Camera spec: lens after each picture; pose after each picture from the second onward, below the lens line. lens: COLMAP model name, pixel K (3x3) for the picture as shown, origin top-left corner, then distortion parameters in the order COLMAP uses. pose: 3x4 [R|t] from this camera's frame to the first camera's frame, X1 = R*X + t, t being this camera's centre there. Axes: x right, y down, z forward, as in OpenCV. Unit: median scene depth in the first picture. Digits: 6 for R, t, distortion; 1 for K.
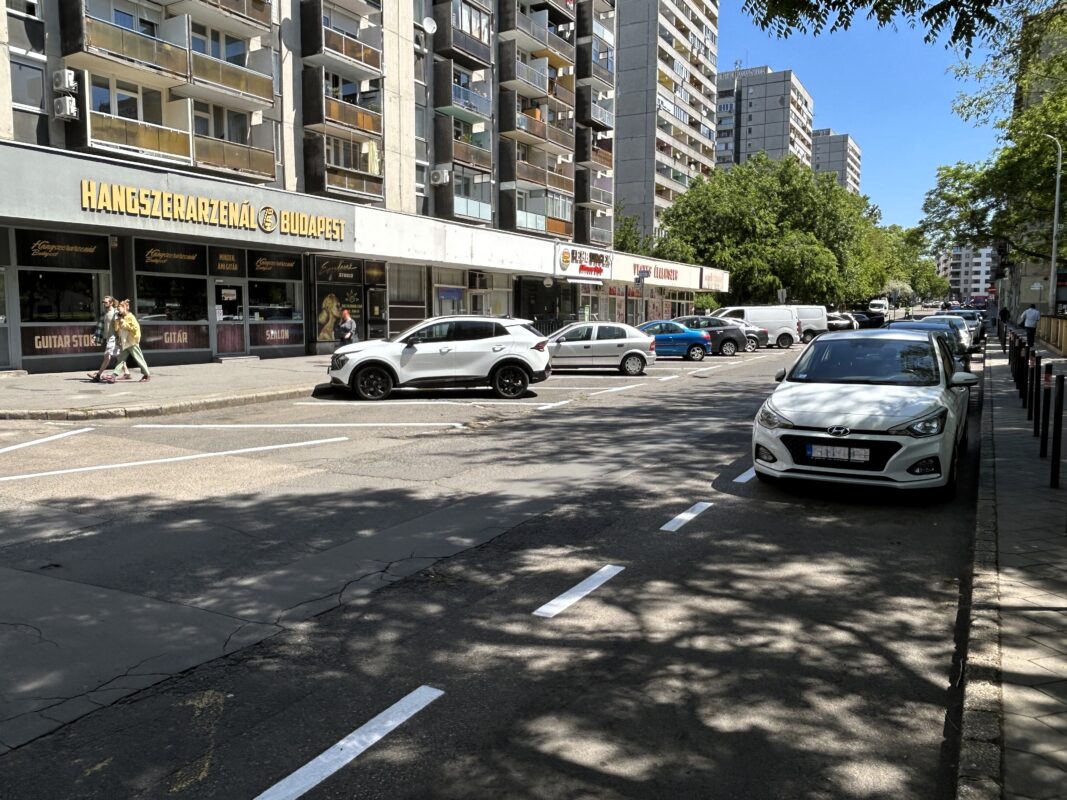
lens RADIAL K [[786.4, 0, 529.1], [0, 786.4, 395.7], [0, 0, 1]] dist [-0.000585, -0.012517]
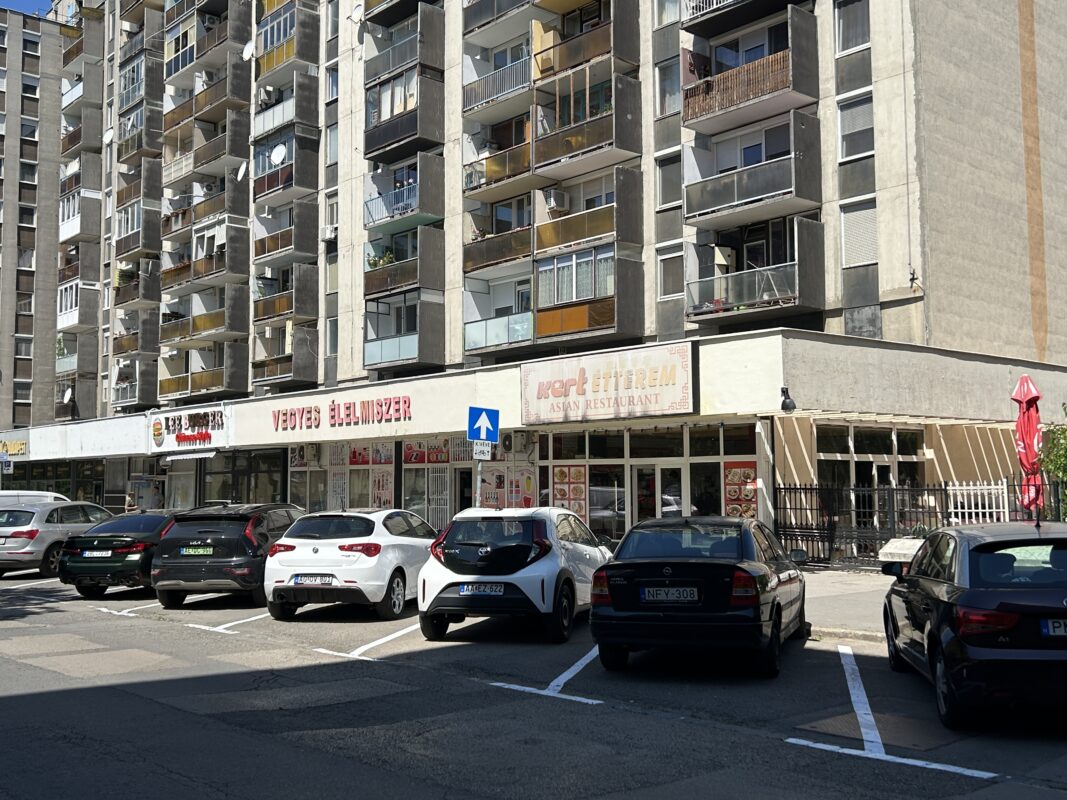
lens RADIAL K [[1140.2, 0, 533.5], [0, 1140.2, 400.0], [0, 0, 1]] dist [0.127564, -0.293122]
pose [[-0.329886, -0.077218, -0.940857, 1.732431], [-0.091402, 0.994579, -0.049580, -0.316856], [0.939585, 0.069640, -0.335156, 3.003346]]
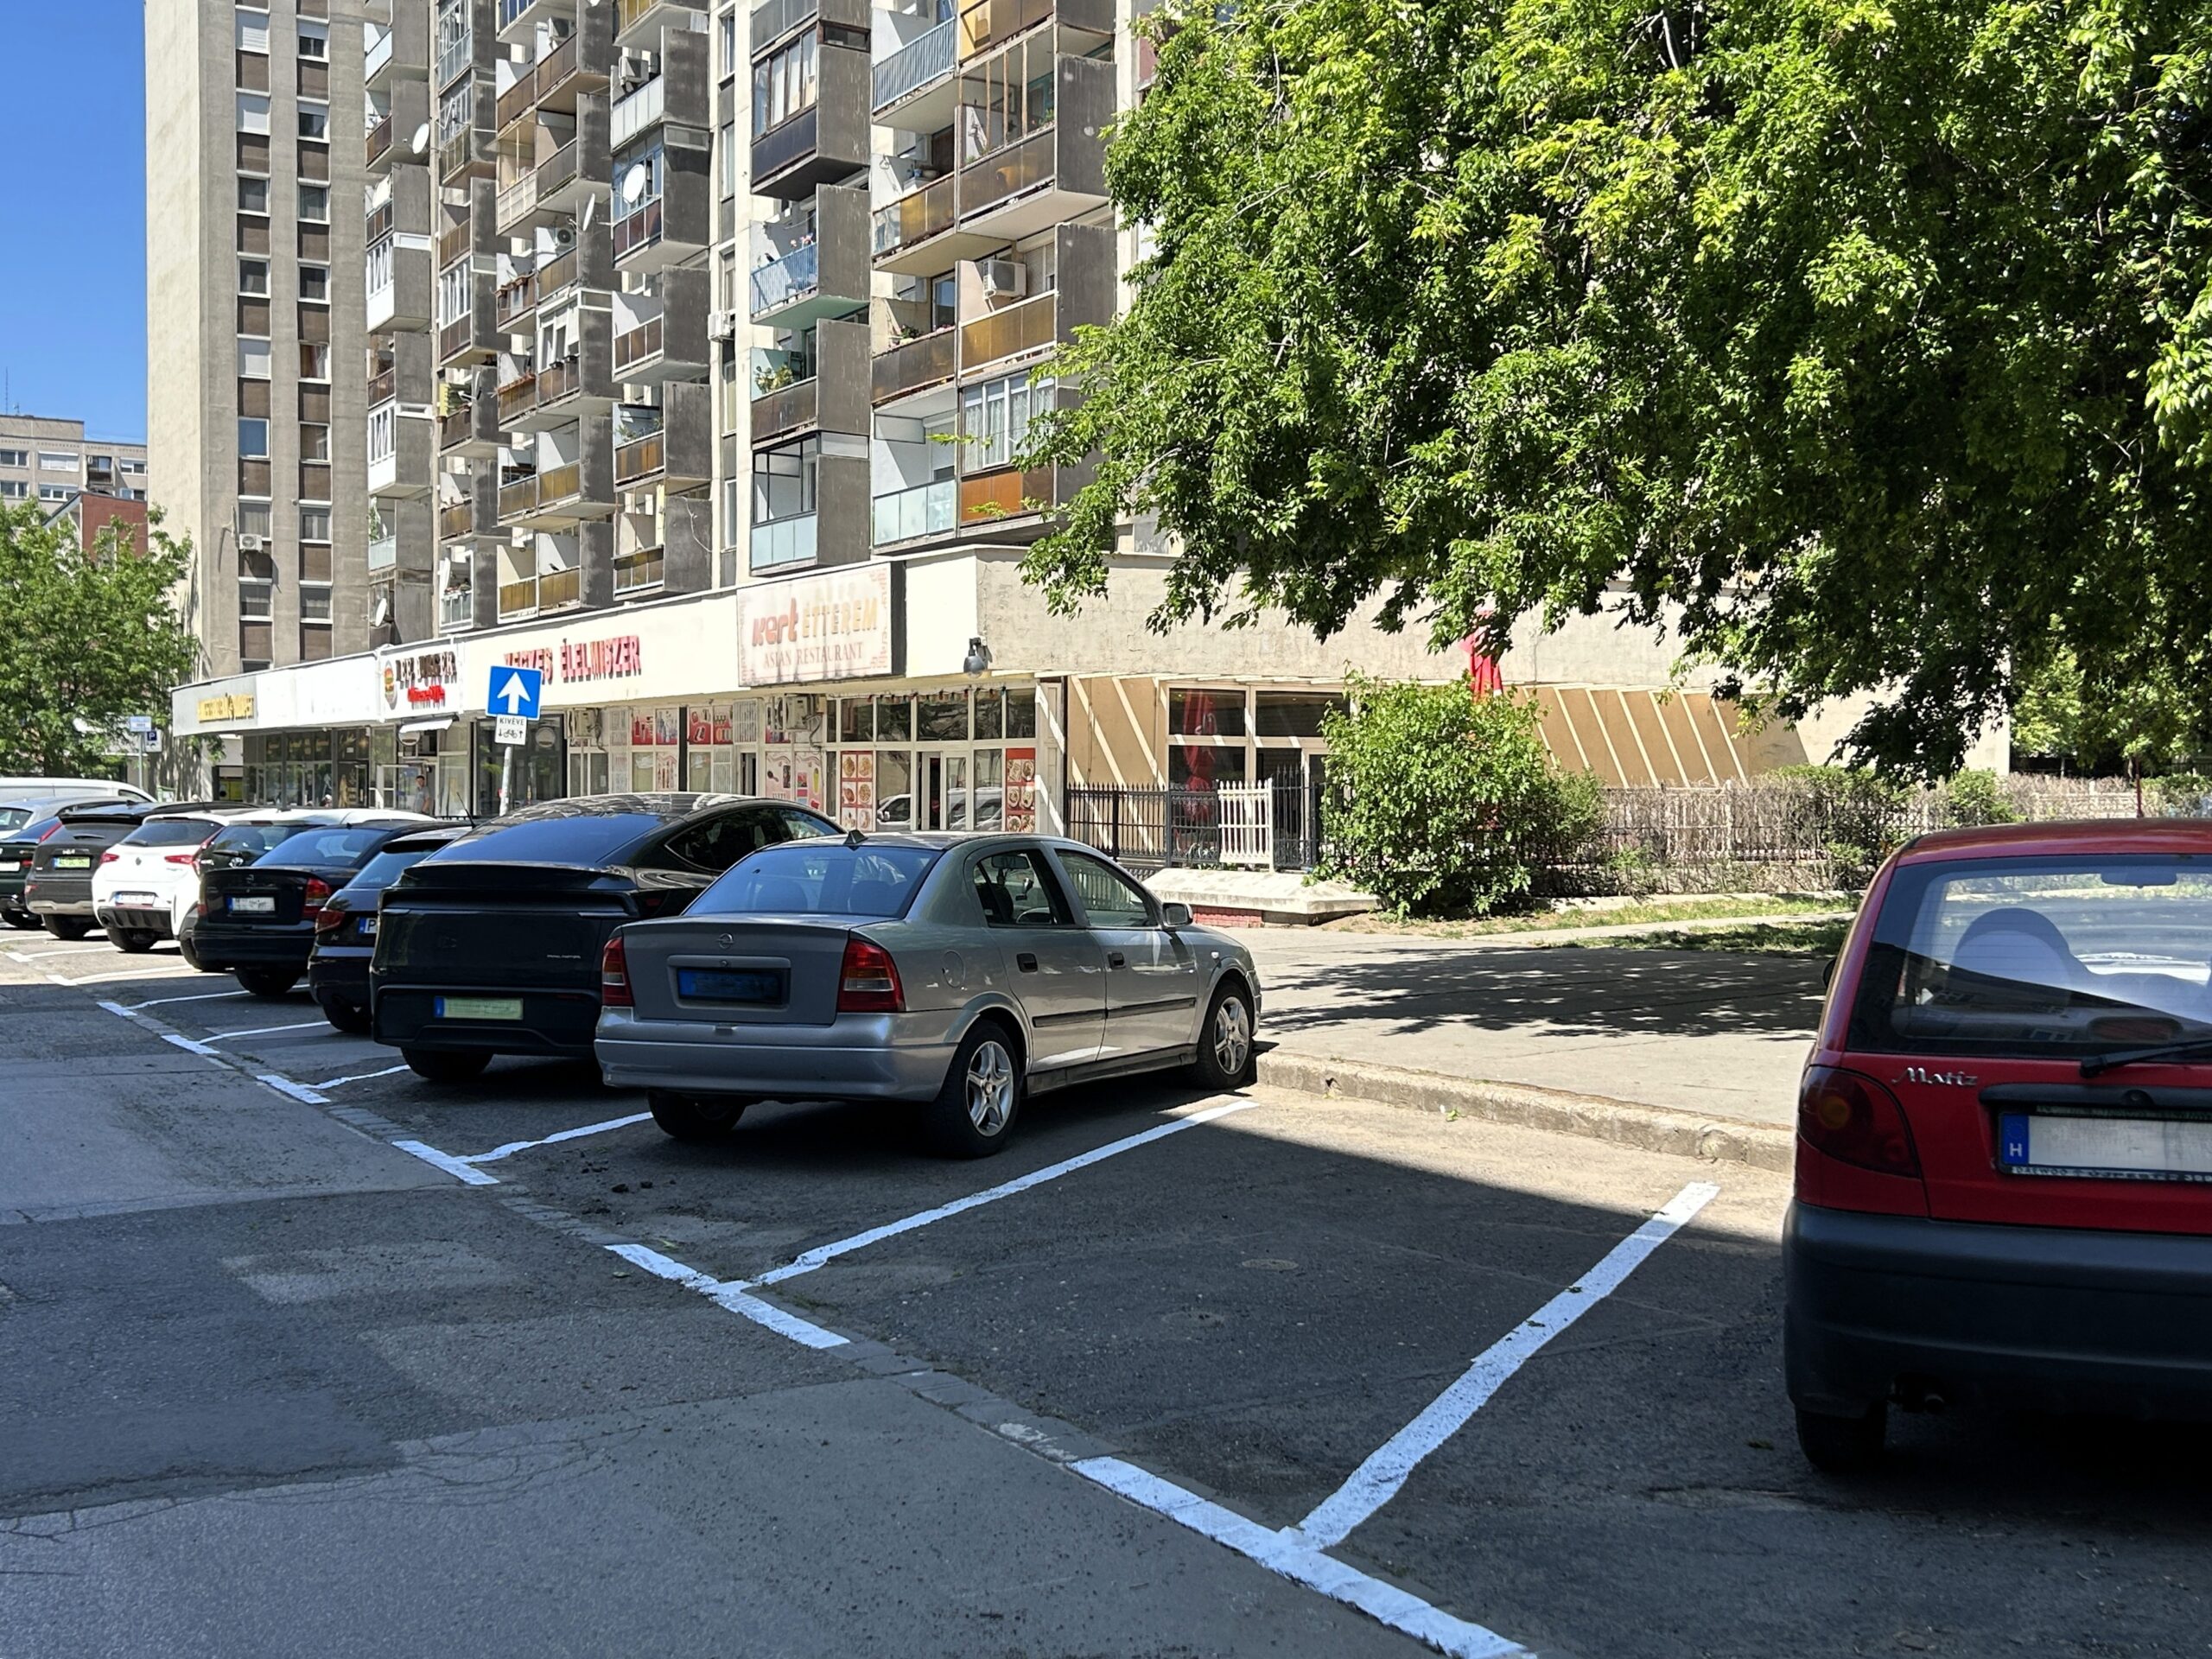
lens RADIAL K [[2451.1, 0, 1106.0], [0, 2451.1, 829.5], [0, 0, 1]] dist [0.147997, -0.389505]
pose [[-0.507068, 0.004822, -0.861893, 1.892844], [-0.096607, 0.993365, 0.062394, -0.383153], [0.856475, 0.114903, -0.503237, 3.658459]]
